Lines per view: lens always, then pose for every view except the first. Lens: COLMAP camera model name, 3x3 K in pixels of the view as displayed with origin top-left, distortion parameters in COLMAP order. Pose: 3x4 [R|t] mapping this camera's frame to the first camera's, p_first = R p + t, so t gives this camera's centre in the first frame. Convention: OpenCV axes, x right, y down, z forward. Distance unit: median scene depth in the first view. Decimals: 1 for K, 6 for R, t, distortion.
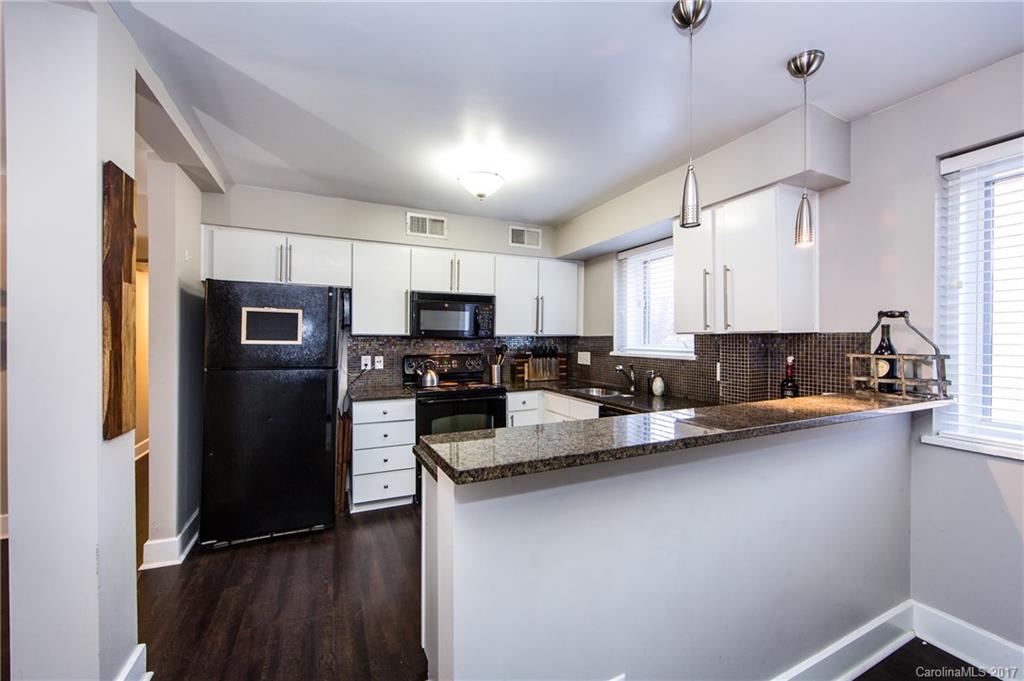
lens RADIAL K [[402.4, 0, 497.9], [0, 402.4, 337.5], [0, 0, 1]] dist [-0.008667, 0.000641]
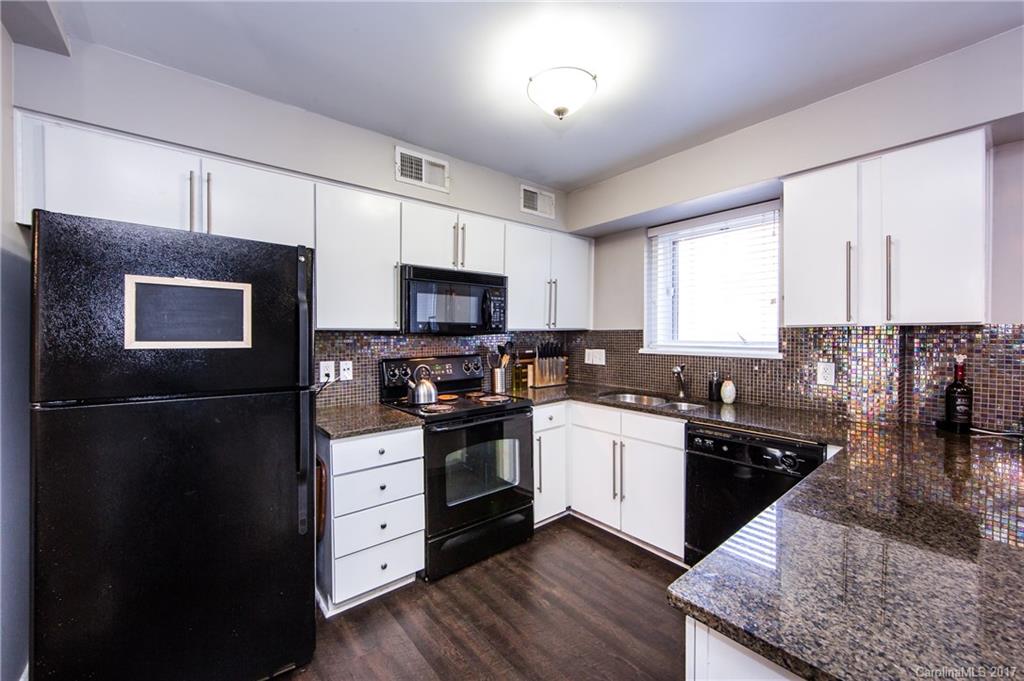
lens RADIAL K [[402.4, 0, 490.8], [0, 402.4, 339.5], [0, 0, 1]] dist [-0.008667, 0.000641]
pose [[0.971116, -0.010584, 0.238371, -0.230969], [0.005879, 0.999774, 0.020440, -0.002414], [-0.238534, -0.018448, 0.970959, 0.301232]]
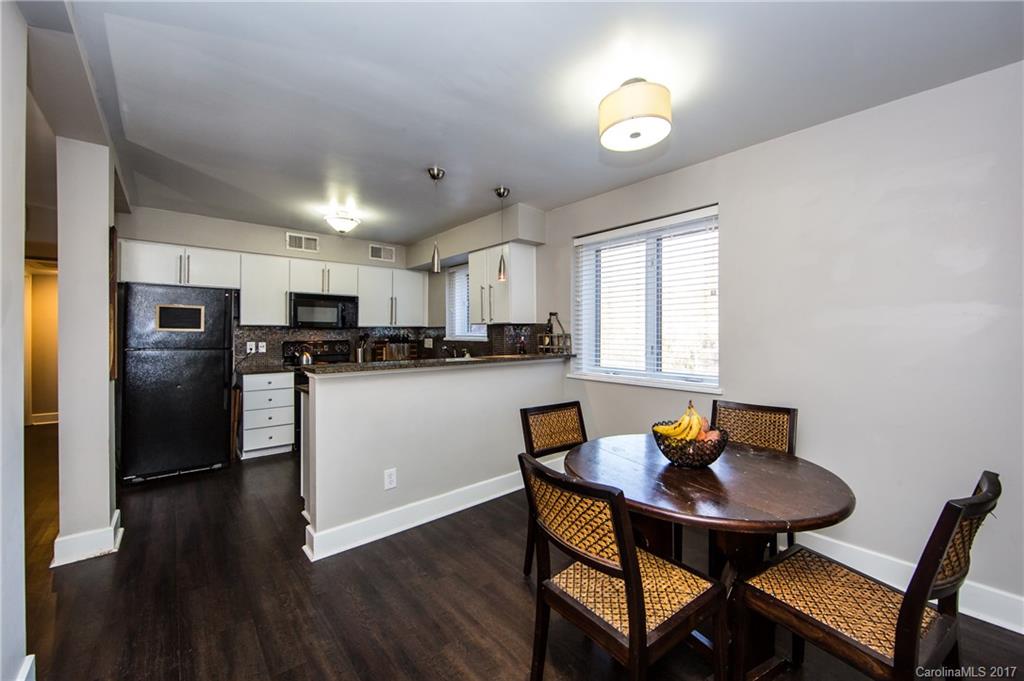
lens RADIAL K [[402.4, 0, 490.6], [0, 402.4, 332.8], [0, 0, 1]] dist [-0.008667, 0.000641]
pose [[0.964755, -0.002690, 0.263136, 0.071196], [0.001922, 0.999993, 0.003177, 0.014928], [-0.263143, -0.002559, 0.964754, -0.436387]]
